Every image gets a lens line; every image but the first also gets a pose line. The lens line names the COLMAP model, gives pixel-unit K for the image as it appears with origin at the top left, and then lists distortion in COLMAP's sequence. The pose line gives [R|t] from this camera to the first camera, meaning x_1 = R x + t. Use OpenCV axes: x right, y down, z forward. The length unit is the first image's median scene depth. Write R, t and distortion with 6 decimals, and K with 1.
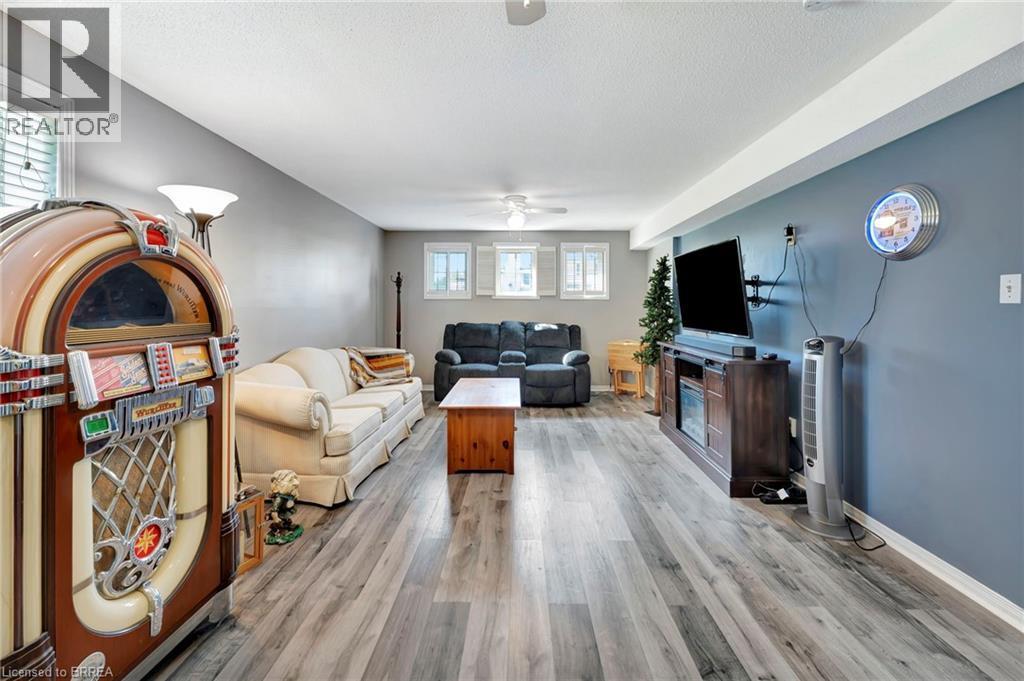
lens RADIAL K [[413.6, 0, 511.5], [0, 413.6, 307.6], [0, 0, 1]] dist [-0.001007, -0.000187]
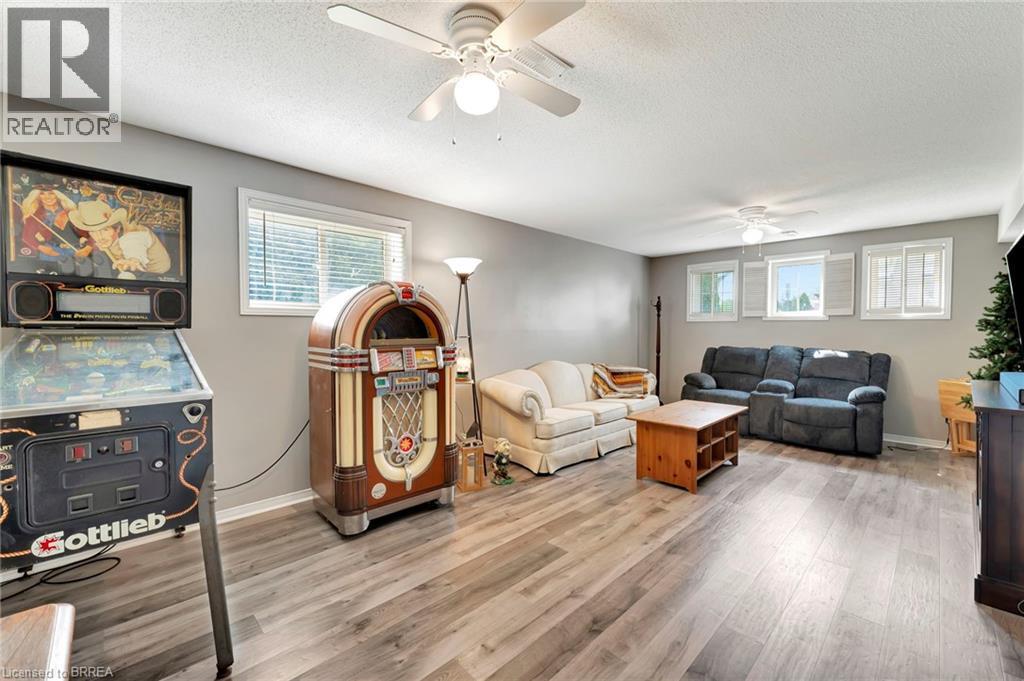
lens RADIAL K [[418.4, 0, 512.0], [0, 418.4, 340.5], [0, 0, 1]] dist [0.000281, -0.000027]
pose [[0.712318, 0.017888, -0.701629, 0.479405], [-0.000995, 0.999700, 0.024477, 0.000549], [0.701856, -0.016737, 0.712122, -0.049461]]
